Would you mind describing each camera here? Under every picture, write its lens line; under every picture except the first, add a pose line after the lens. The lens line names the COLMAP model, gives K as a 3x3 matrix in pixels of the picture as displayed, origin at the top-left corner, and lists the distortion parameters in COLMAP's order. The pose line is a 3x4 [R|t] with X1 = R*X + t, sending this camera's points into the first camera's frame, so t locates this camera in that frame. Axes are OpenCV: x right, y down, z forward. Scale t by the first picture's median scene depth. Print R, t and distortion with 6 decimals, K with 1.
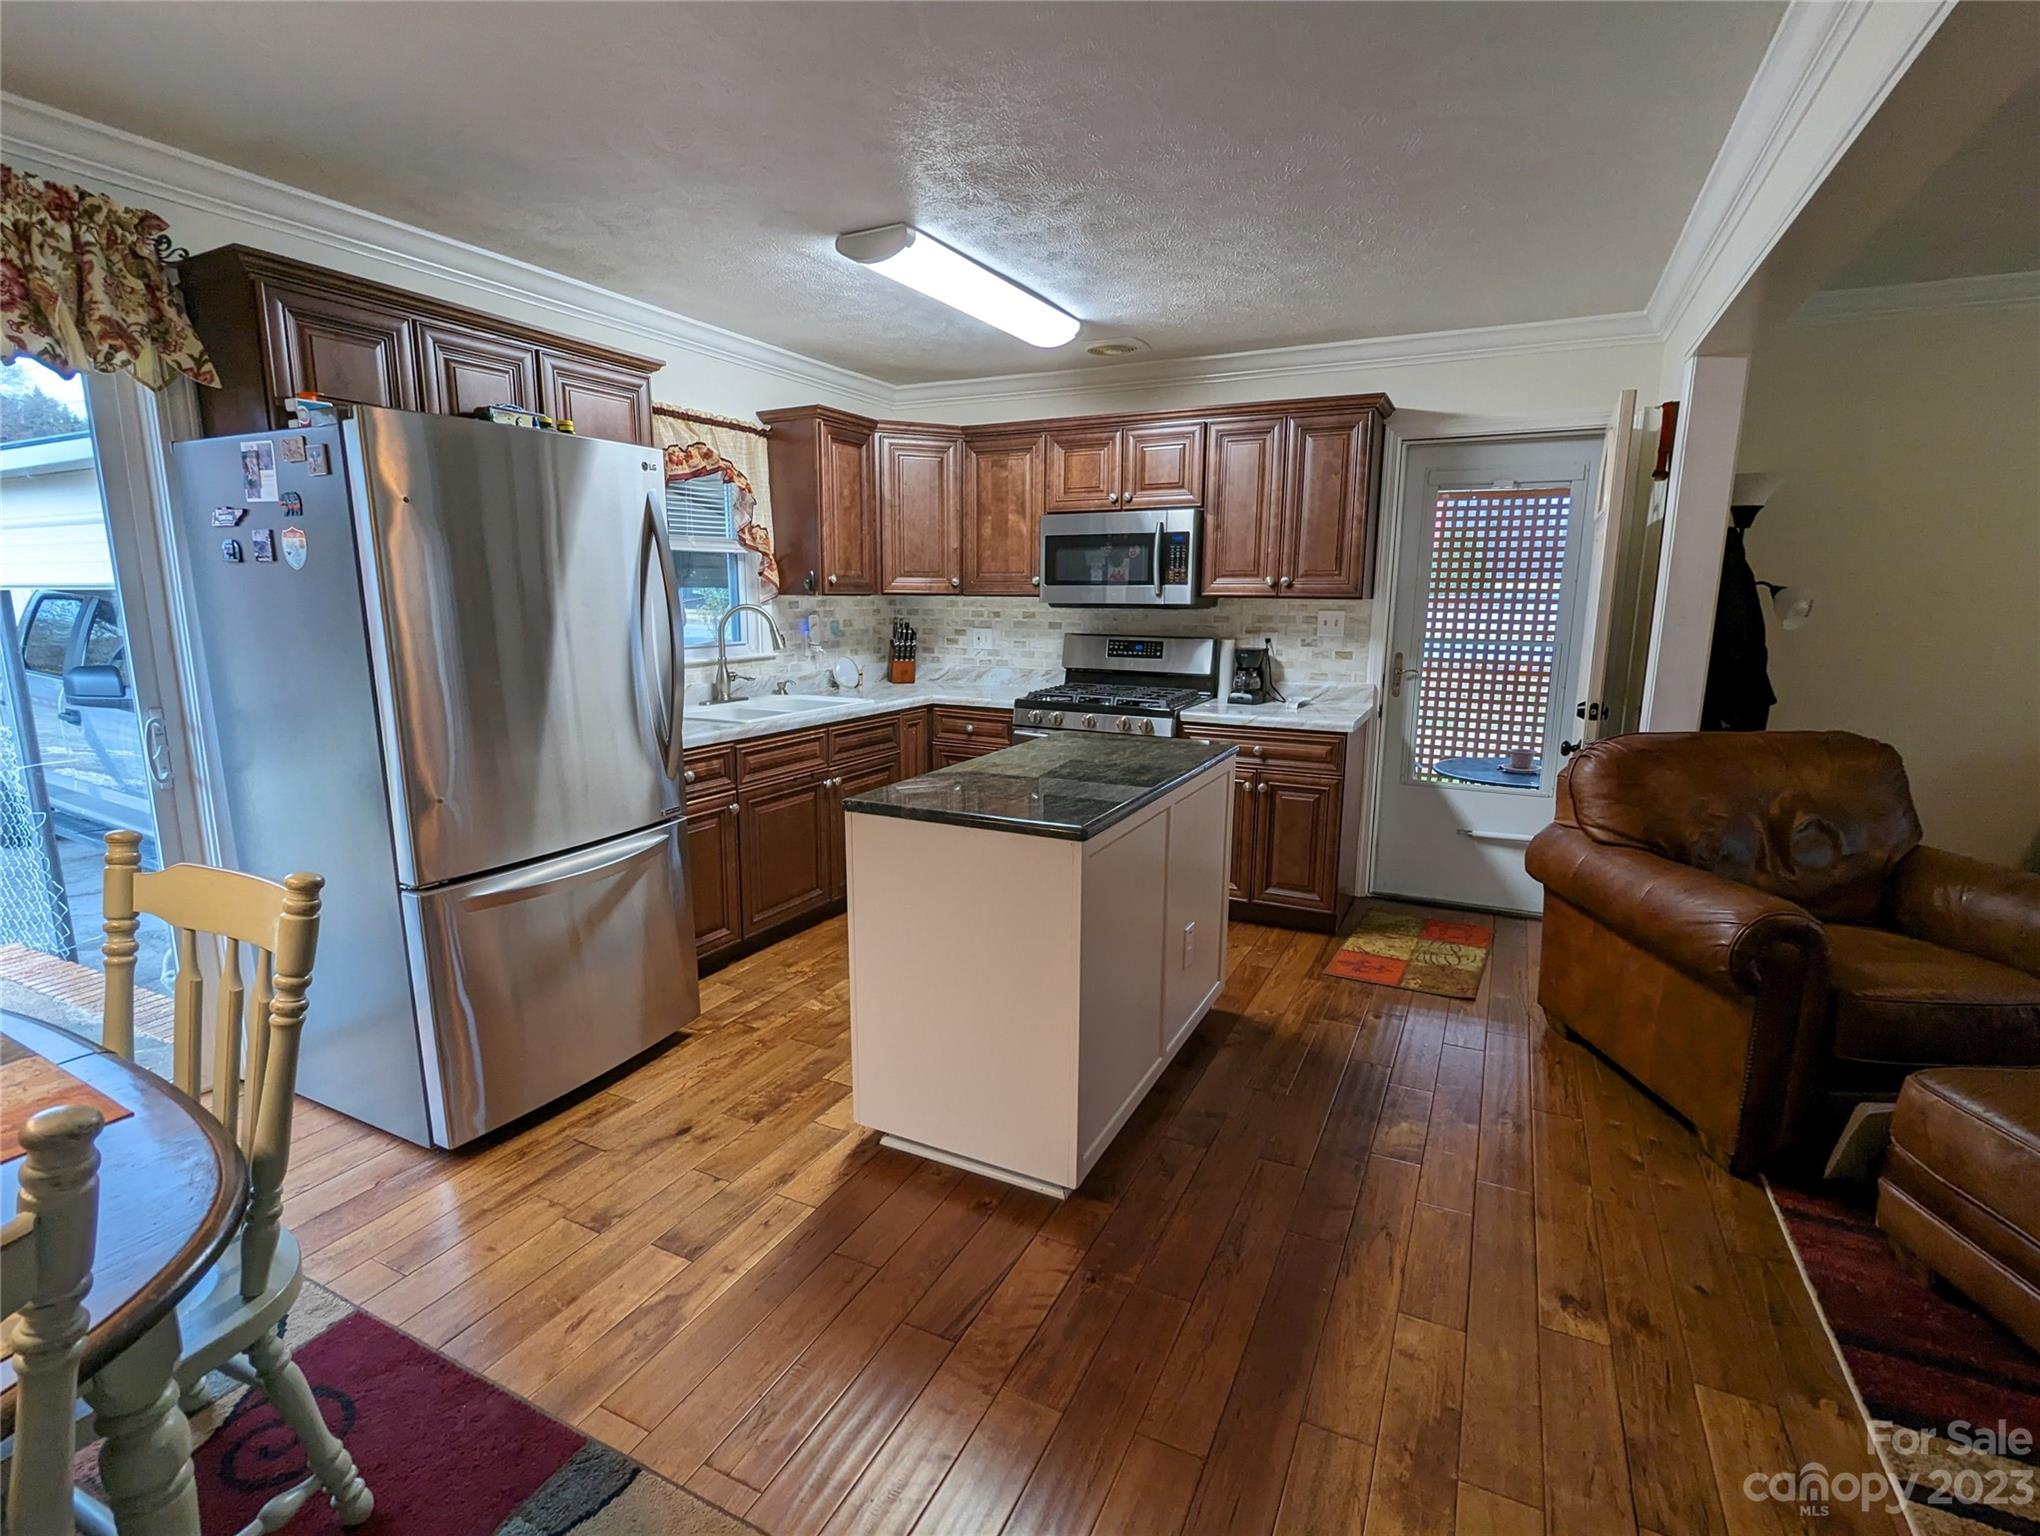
lens RADIAL K [[968.0, 0, 1012.8], [0, 968.0, 768.1], [0, 0, 1]] dist [-0.001034, 0.001027]
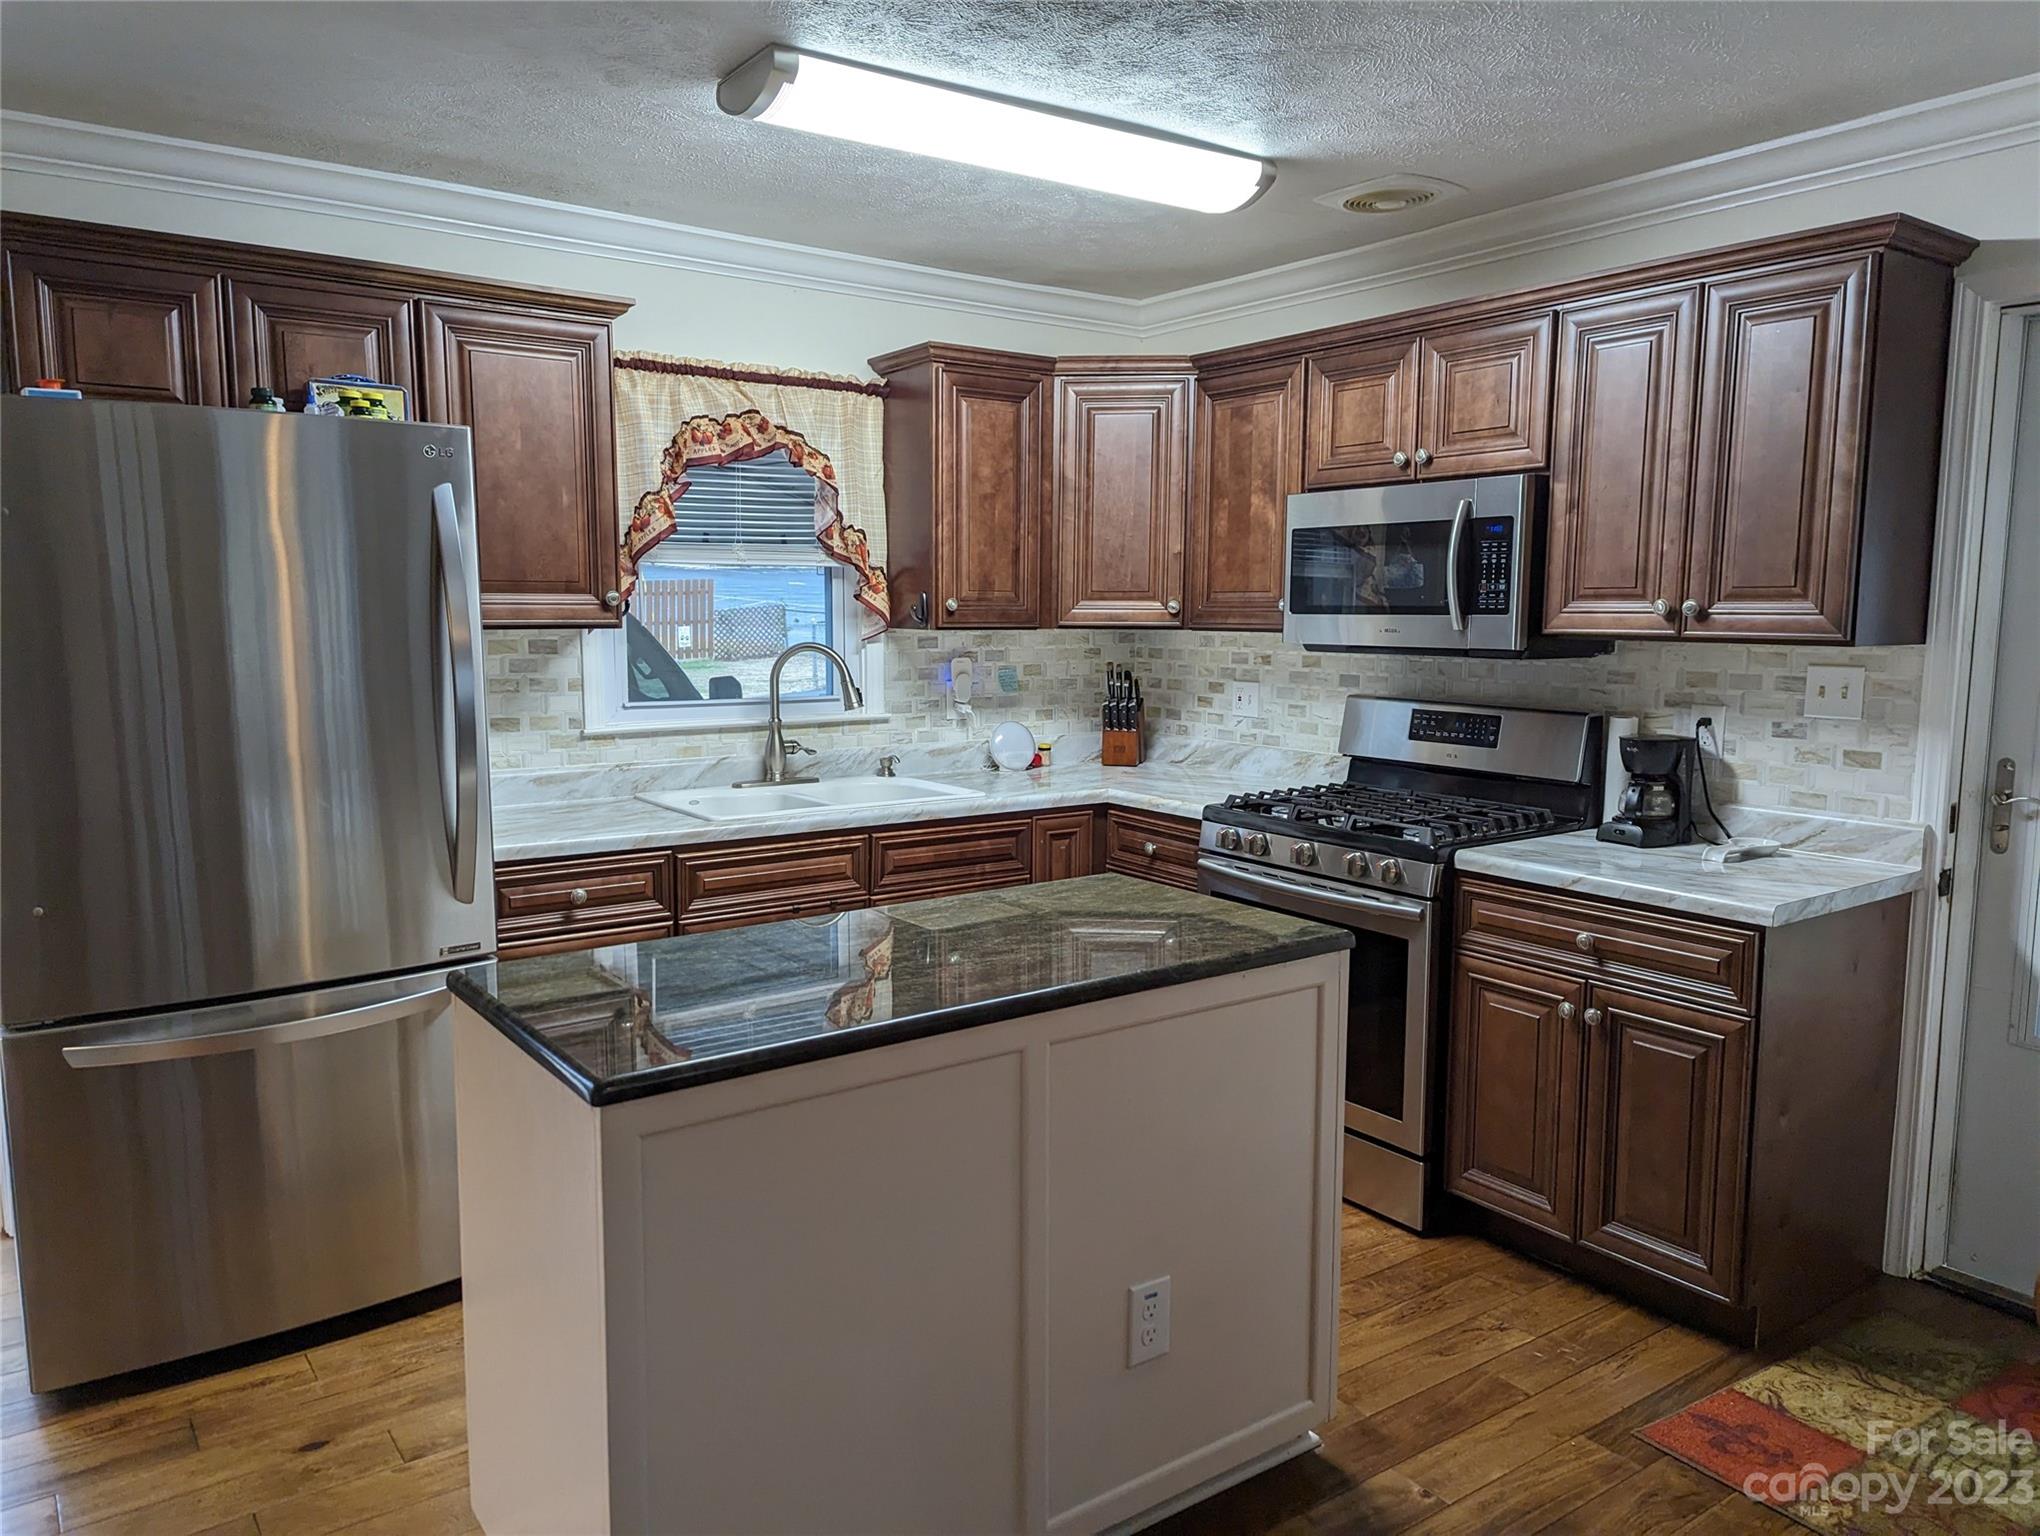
lens RADIAL K [[1423.6, 0, 1022.6], [0, 1423.6, 771.3], [0, 0, 1]] dist [0.073216, -0.059149]
pose [[0.891365, 0.052508, -0.450235, 0.322754], [-0.082187, 0.995526, -0.046609, -0.046990], [0.445773, 0.078549, 0.891693, 0.191338]]
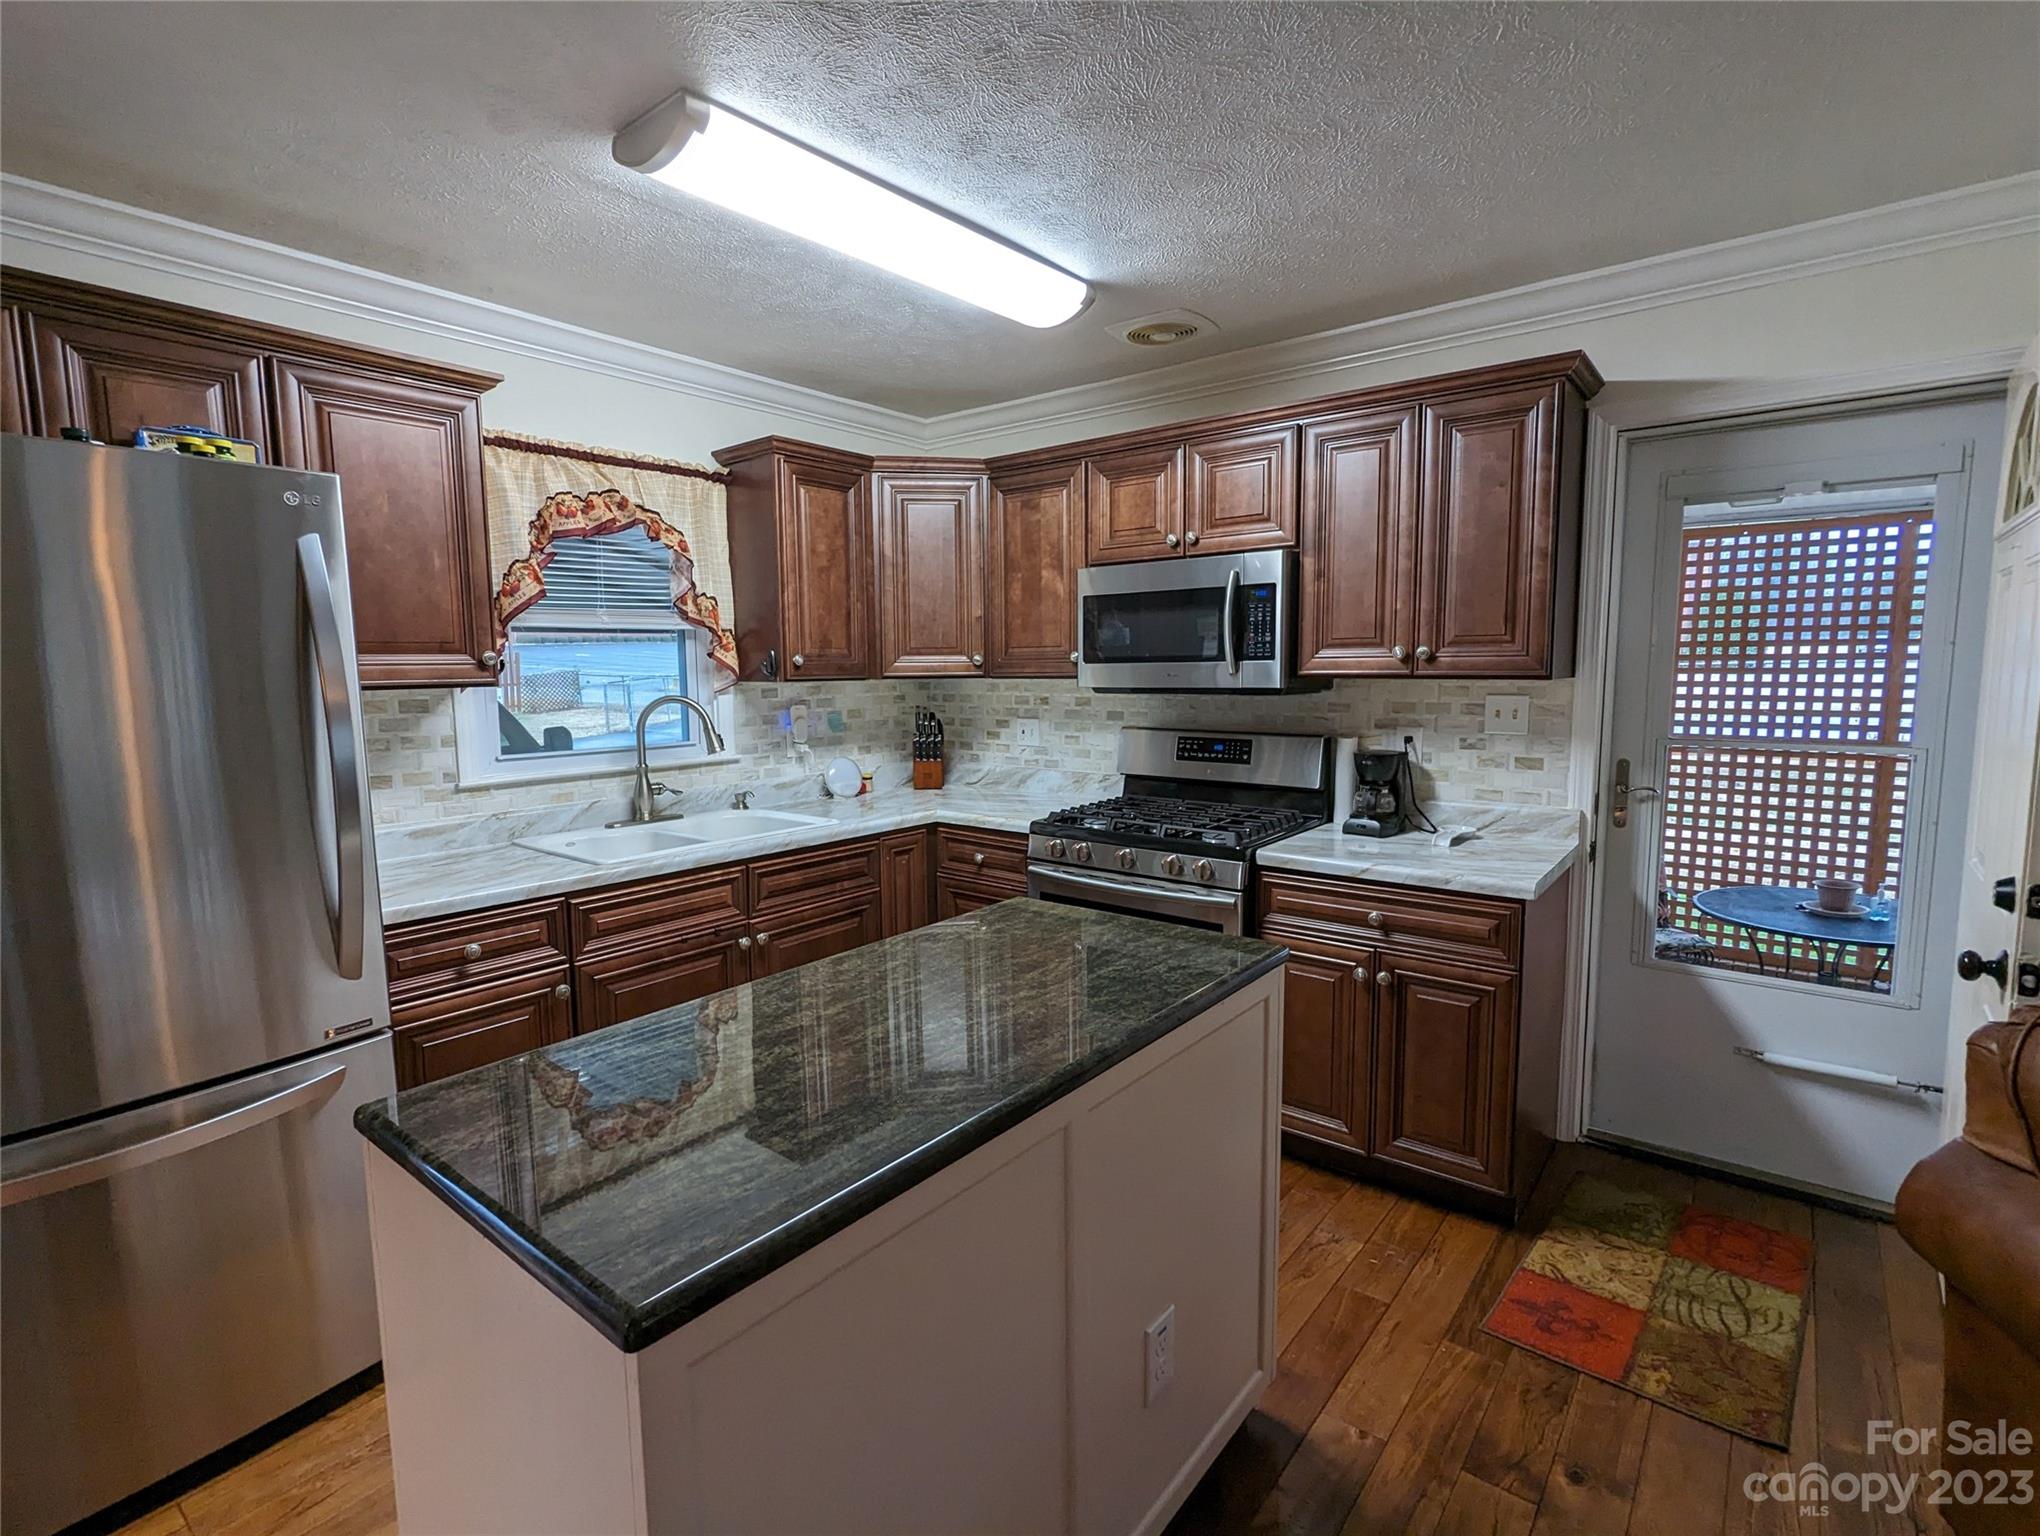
lens RADIAL K [[968.0, 0, 1014.4], [0, 968.0, 767.9], [0, 0, 1]] dist [-0.001034, 0.001027]
pose [[0.978880, 0.005877, -0.204352, 0.150092], [-0.020902, 0.997226, -0.071441, -0.065733], [0.203365, 0.074204, 0.976287, 0.325381]]
